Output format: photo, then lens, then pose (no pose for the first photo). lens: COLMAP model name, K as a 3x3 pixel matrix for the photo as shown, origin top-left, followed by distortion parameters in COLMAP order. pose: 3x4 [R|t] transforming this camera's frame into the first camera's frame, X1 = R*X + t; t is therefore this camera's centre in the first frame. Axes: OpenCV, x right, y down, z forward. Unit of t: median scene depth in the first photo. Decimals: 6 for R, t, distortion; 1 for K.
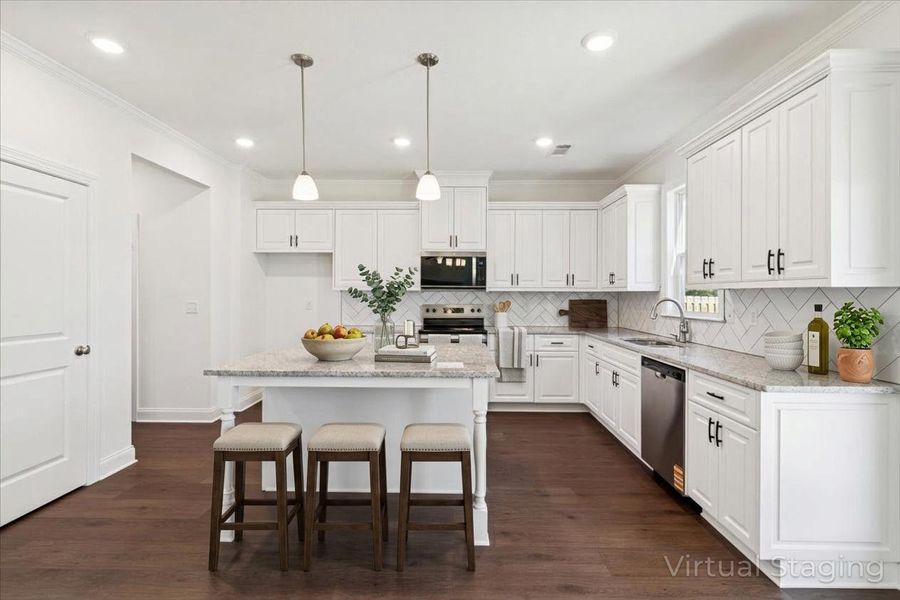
lens RADIAL K [[419.0, 0, 452.3], [0, 419.0, 300.8], [0, 0, 1]] dist [-0.000898, 0.000841]
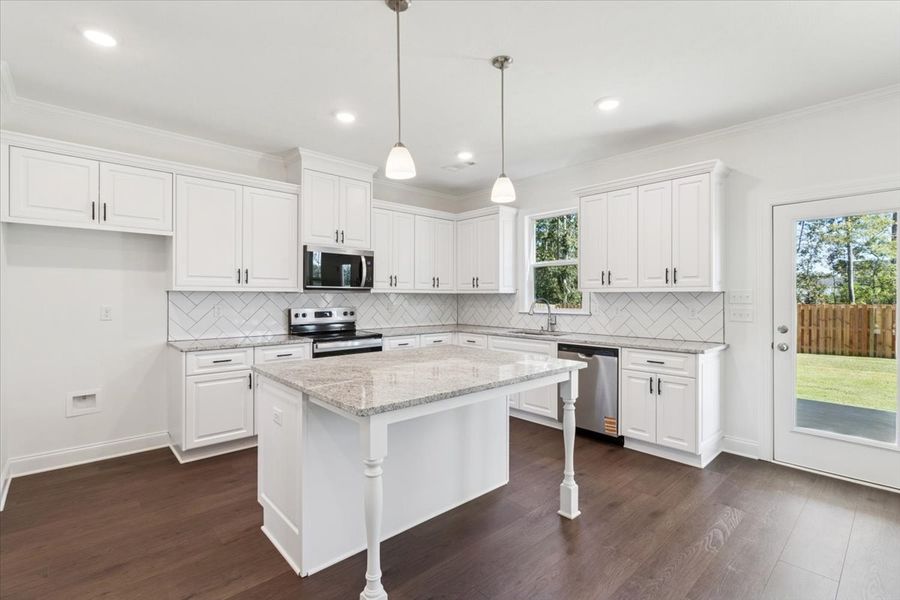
lens RADIAL K [[419.0, 0, 450.7], [0, 419.0, 302.8], [0, 0, 1]] dist [-0.000898, 0.000841]
pose [[0.724972, -0.011878, 0.688676, -0.451058], [0.011764, 0.999919, 0.004862, -0.002777], [-0.688678, 0.004577, 0.725053, 0.191846]]
